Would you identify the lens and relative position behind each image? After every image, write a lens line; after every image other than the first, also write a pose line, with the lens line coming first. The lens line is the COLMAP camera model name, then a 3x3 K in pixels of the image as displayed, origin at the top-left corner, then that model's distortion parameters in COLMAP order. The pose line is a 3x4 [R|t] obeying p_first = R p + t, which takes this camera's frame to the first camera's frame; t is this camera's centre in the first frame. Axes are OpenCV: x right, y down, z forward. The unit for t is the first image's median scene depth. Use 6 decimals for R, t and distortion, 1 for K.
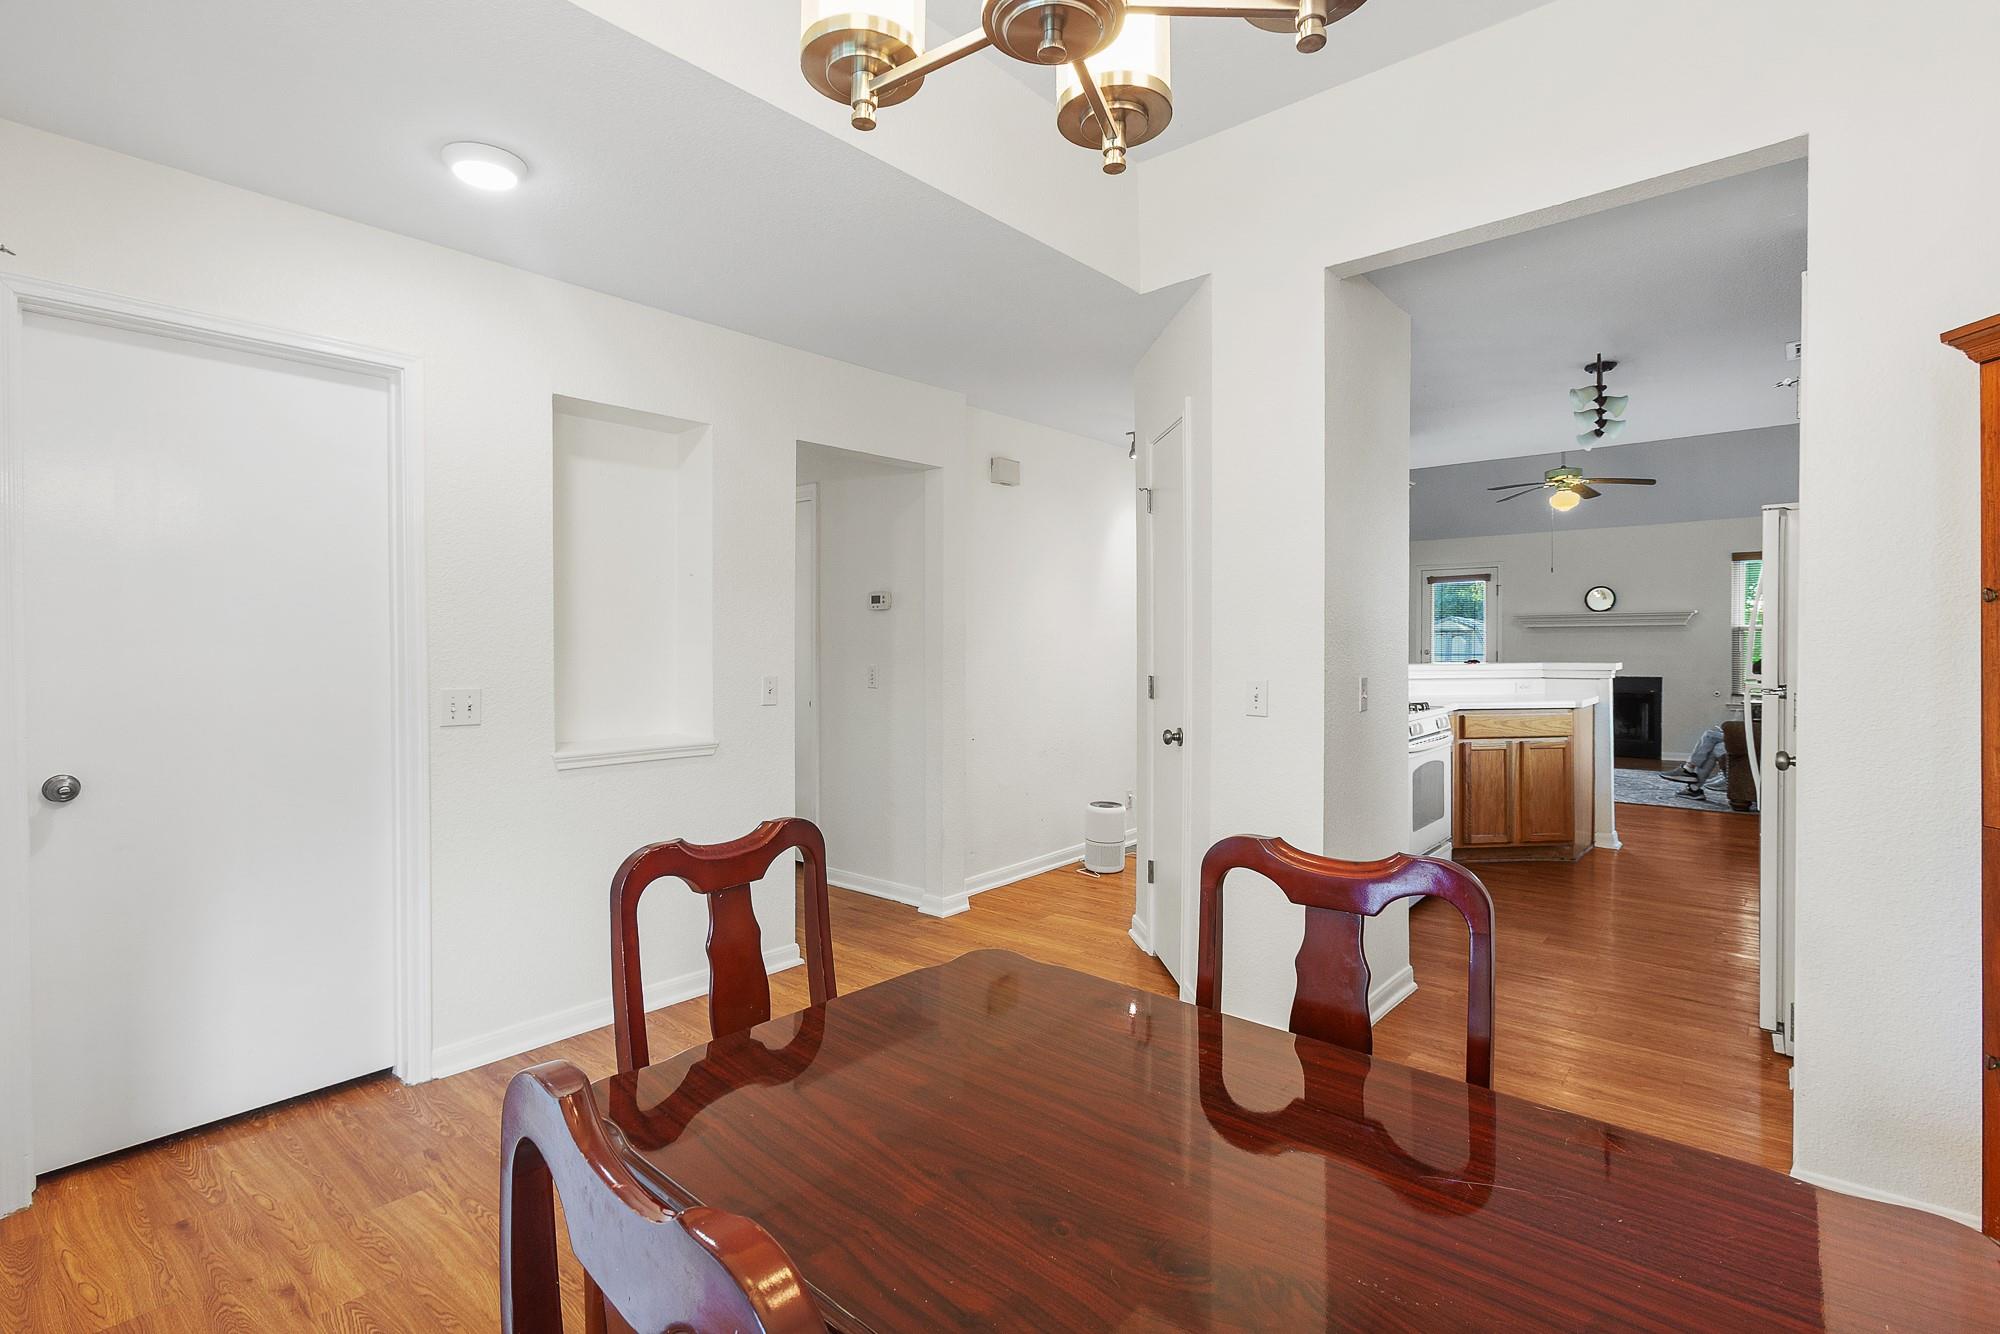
lens RADIAL K [[939.7, 0, 1000.0], [0, 939.7, 667.0], [0, 0, 1]] dist [-0.000238, 0.000727]
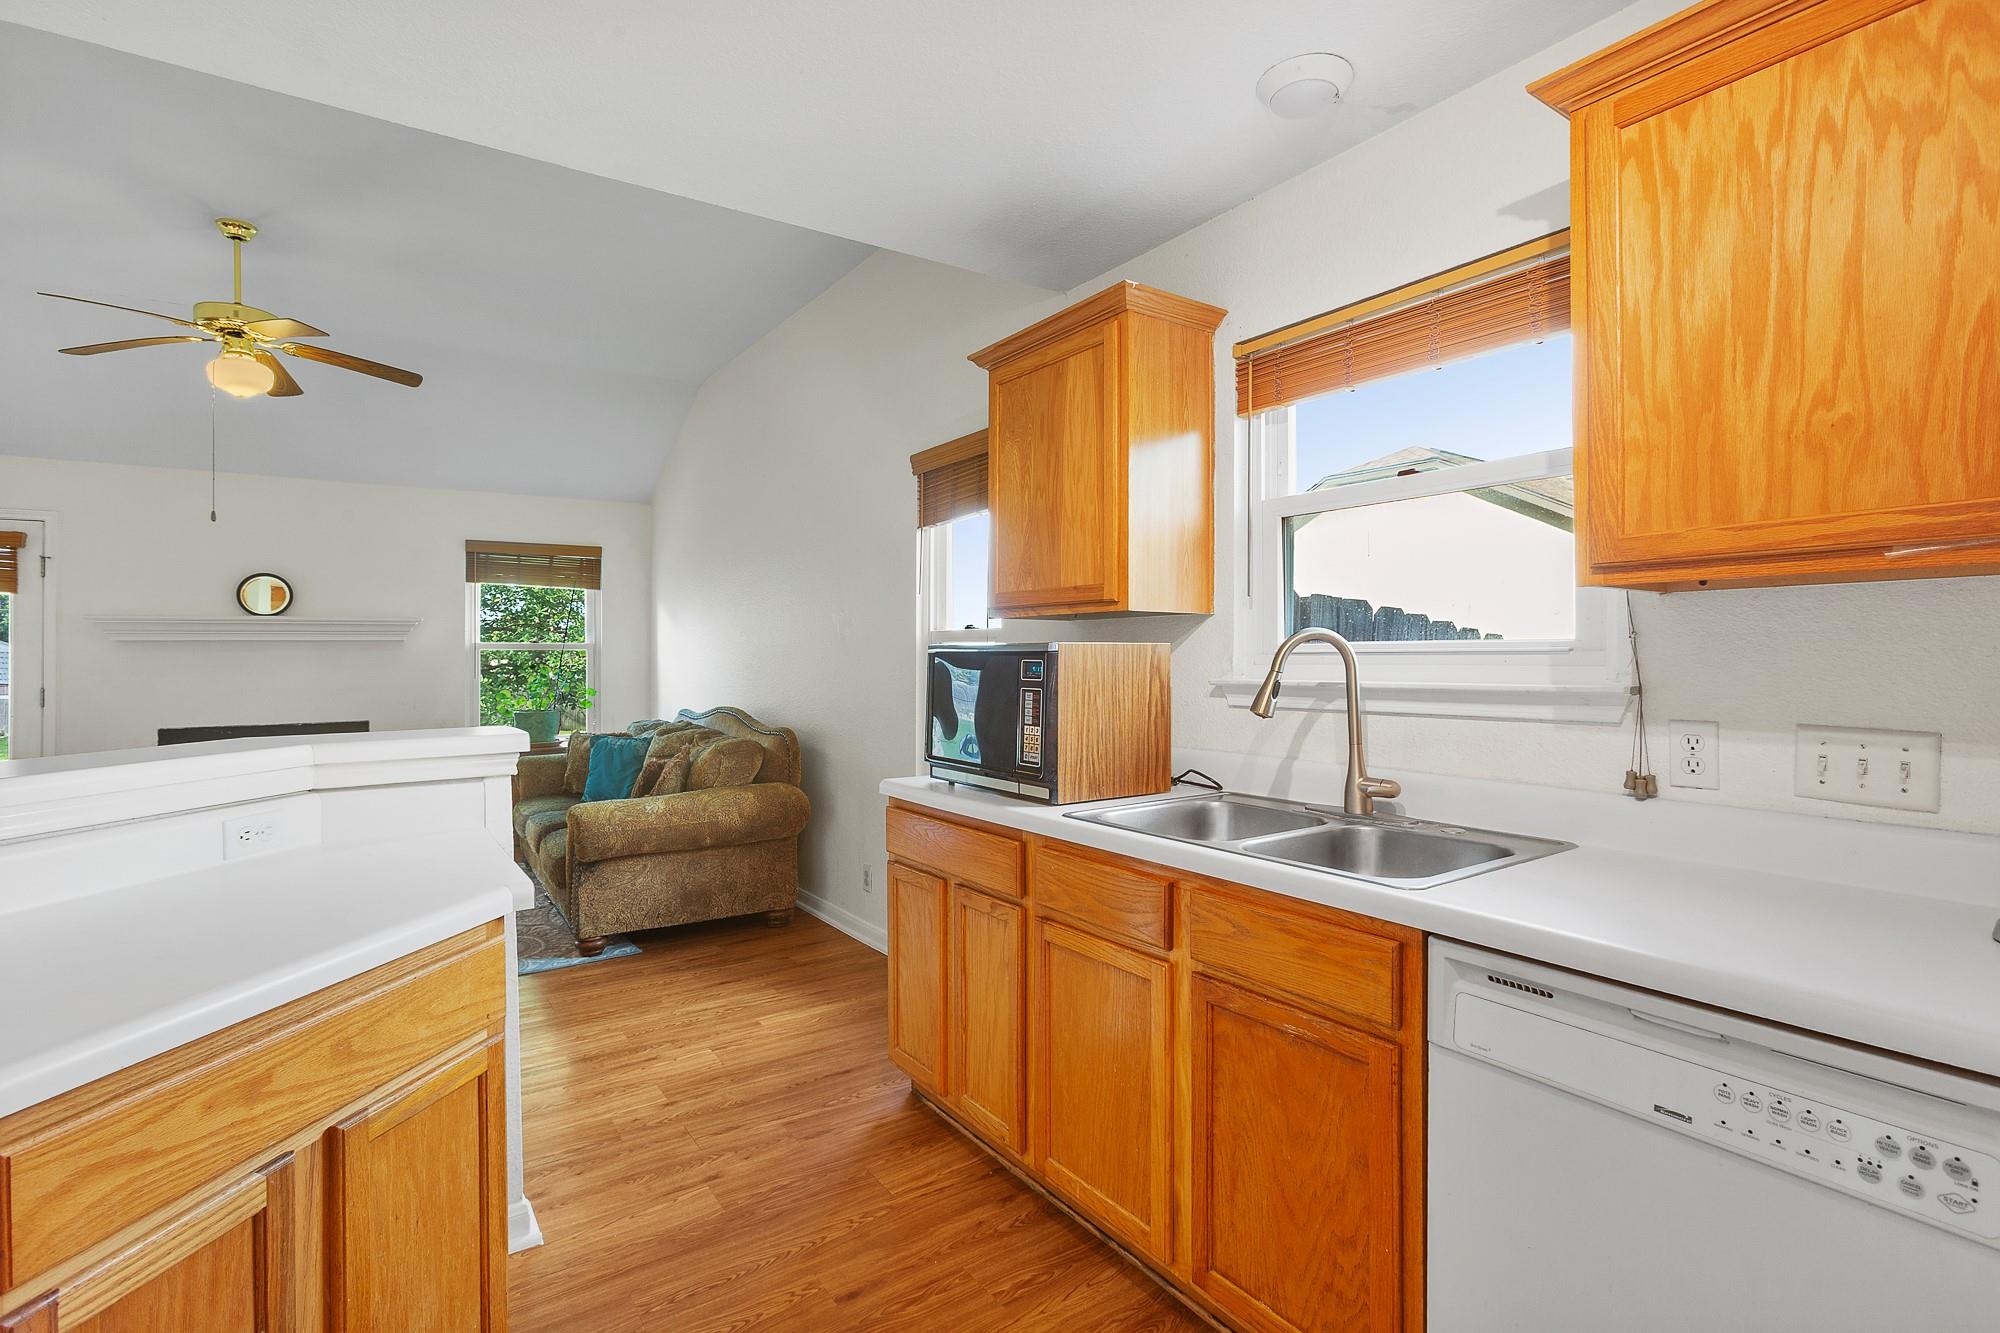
lens RADIAL K [[926.7, 0, 1005.5], [0, 926.7, 650.7], [0, 0, 1]] dist [-0.020632, 0.010907]
pose [[0.247352, 0.014391, 0.968819, 0.280931], [0.022428, 0.999537, -0.020573, -0.019460], [-0.968666, 0.026818, 0.246914, 0.581488]]
